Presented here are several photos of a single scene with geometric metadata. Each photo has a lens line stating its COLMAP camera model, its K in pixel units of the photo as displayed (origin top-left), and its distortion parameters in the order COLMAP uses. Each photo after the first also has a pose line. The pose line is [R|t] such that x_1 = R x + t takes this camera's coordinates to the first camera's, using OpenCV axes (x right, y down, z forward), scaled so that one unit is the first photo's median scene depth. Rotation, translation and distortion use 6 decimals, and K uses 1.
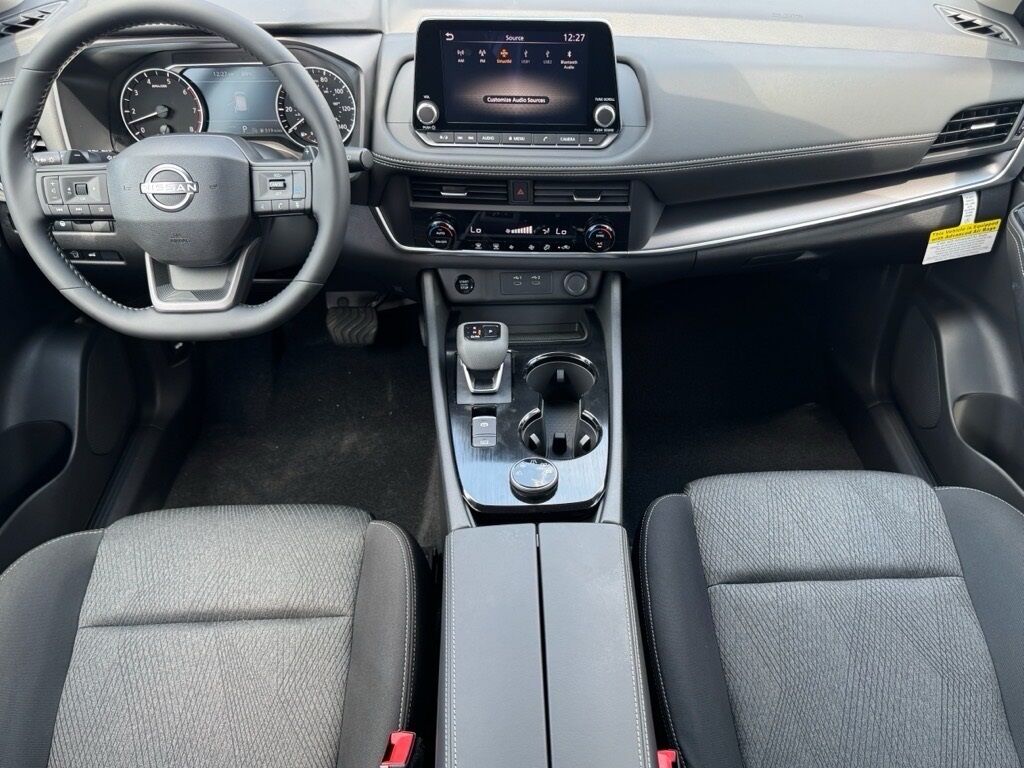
lens RADIAL K [[705.5, 0, 512.0], [0, 705.5, 384.0], [0, 0, 1]] dist [-0.033493, -0.001135]
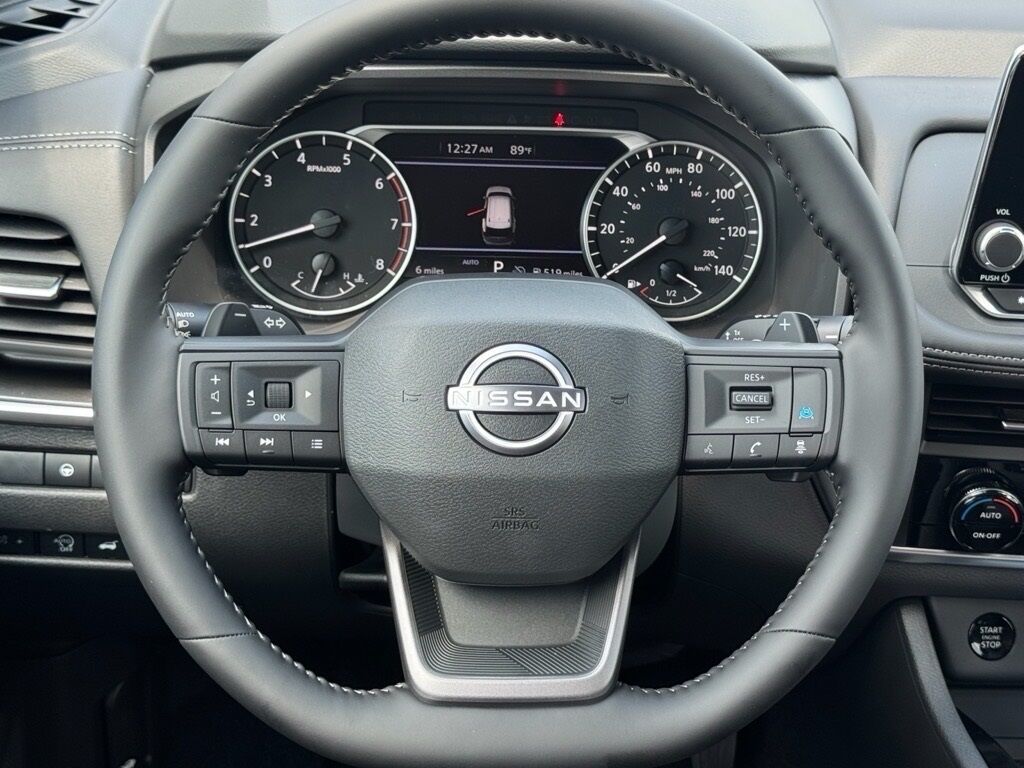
lens RADIAL K [[1579.9, 0, 512.0], [0, 1579.9, 384.0], [0, 0, 1]] dist [0.004973, -0.000258]
pose [[0.999581, 0.021728, 0.019140, -0.460425], [-0.015575, 0.960685, -0.277204, -0.026901], [-0.024411, 0.276790, 0.960620, 0.087067]]
